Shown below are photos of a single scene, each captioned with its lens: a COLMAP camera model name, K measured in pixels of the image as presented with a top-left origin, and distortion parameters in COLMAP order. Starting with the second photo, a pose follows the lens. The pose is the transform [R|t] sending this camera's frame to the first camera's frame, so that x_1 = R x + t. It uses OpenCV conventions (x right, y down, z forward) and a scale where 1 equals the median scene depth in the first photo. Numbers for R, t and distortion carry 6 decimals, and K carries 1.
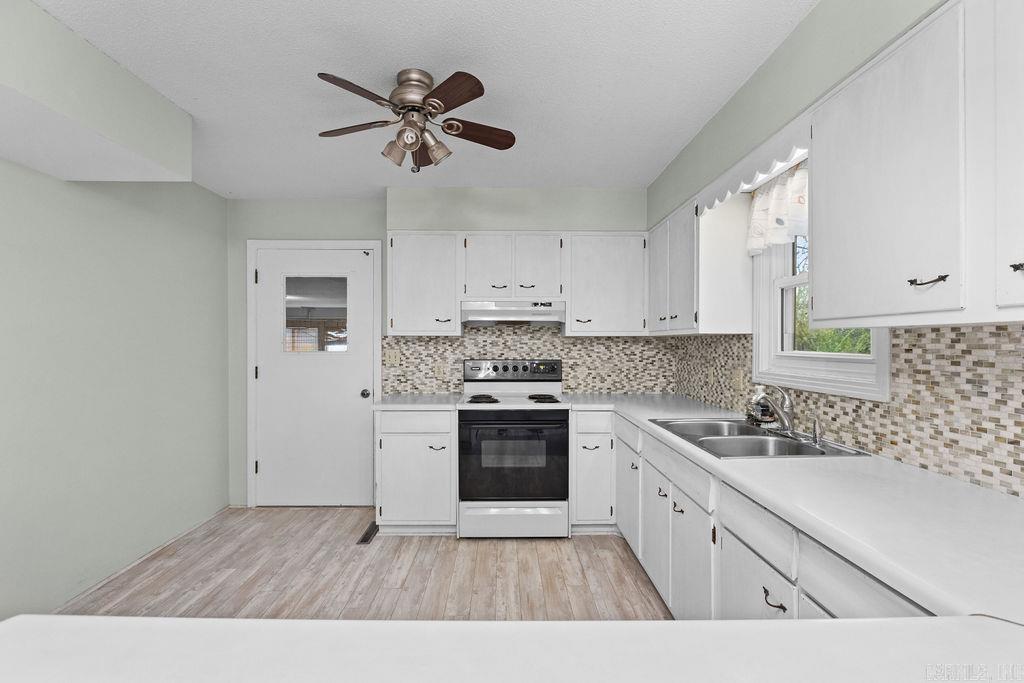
lens RADIAL K [[467.8, 0, 512.9], [0, 467.8, 347.3], [0, 0, 1]] dist [-0.014827, -0.000007]
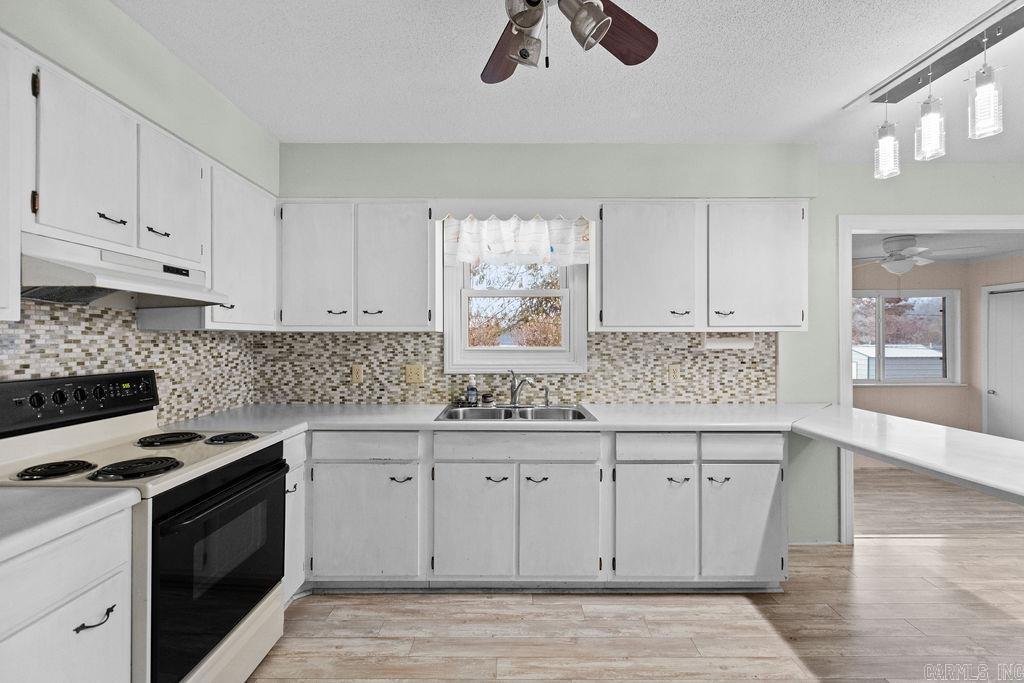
lens RADIAL K [[464.9, 0, 509.0], [0, 464.9, 337.4], [0, 0, 1]] dist [0.002733, -0.000647]
pose [[0.027123, 0.006205, 0.999613, -0.528763], [0.010259, 0.999926, -0.006485, -0.005575], [-0.999579, 0.010431, 0.027057, 0.655948]]
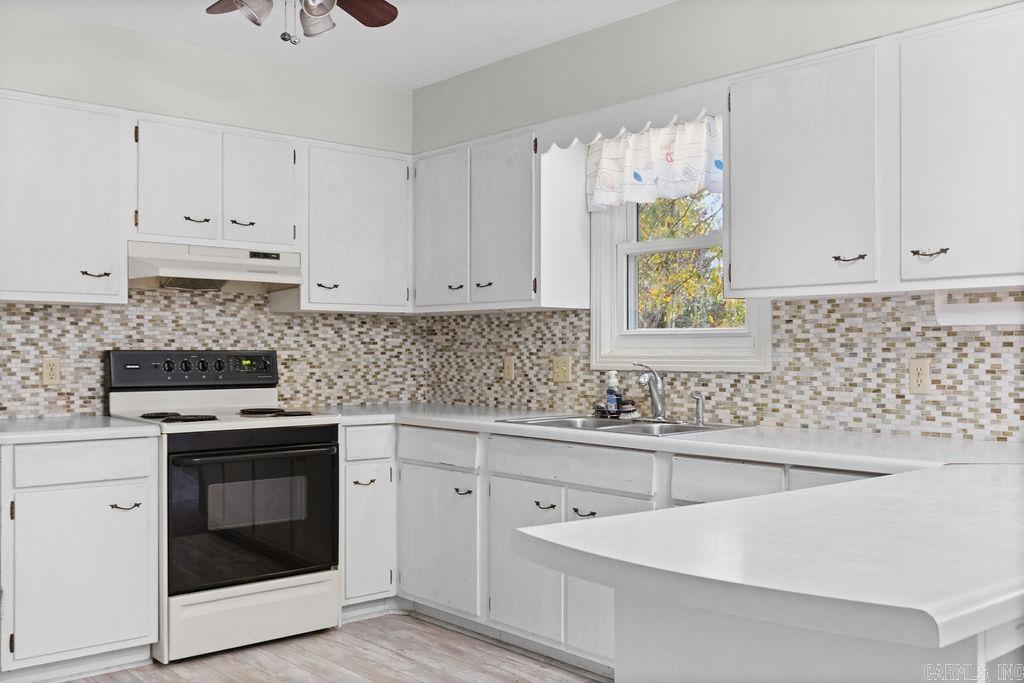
lens RADIAL K [[968.8, 0, 496.2], [0, 968.8, 356.3], [0, 0, 1]] dist [-0.016038, 0.000000]
pose [[0.770982, -0.003186, 0.636850, -0.547050], [0.004963, 0.999987, -0.001005, 0.043458], [-0.636838, 0.003936, 0.770987, -0.147102]]
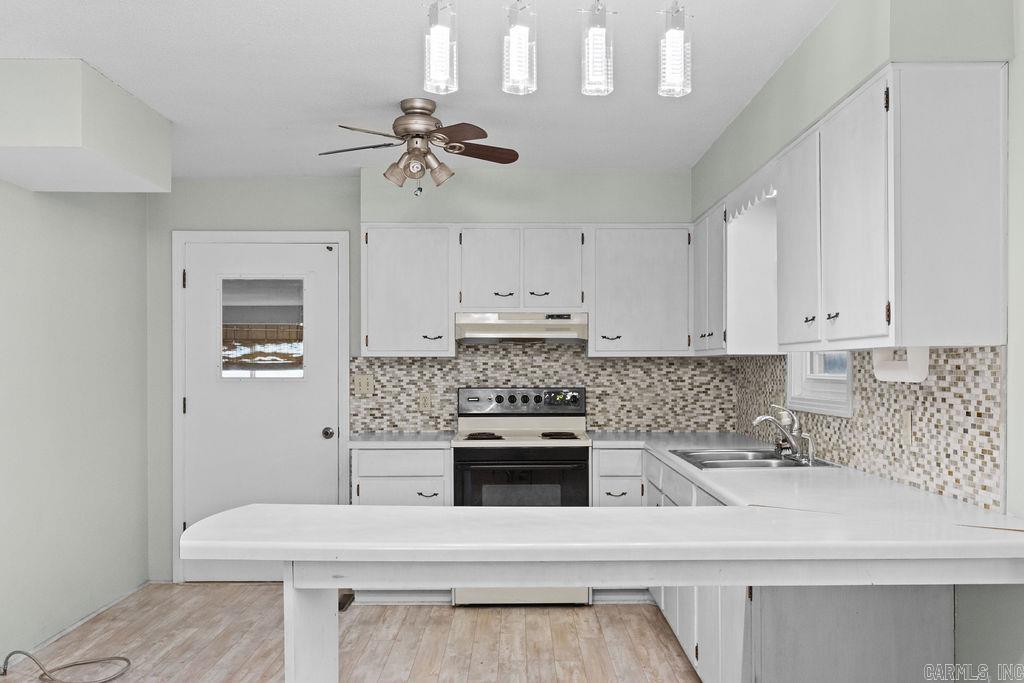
lens RADIAL K [[967.5, 0, 542.1], [0, 967.5, 373.7], [0, 0, 1]] dist [-0.020745, 0.000000]
pose [[0.999987, -0.002058, 0.004747, 0.030183], [0.002069, 0.999995, -0.002343, 0.008745], [-0.004742, 0.002352, 0.999986, -0.690117]]
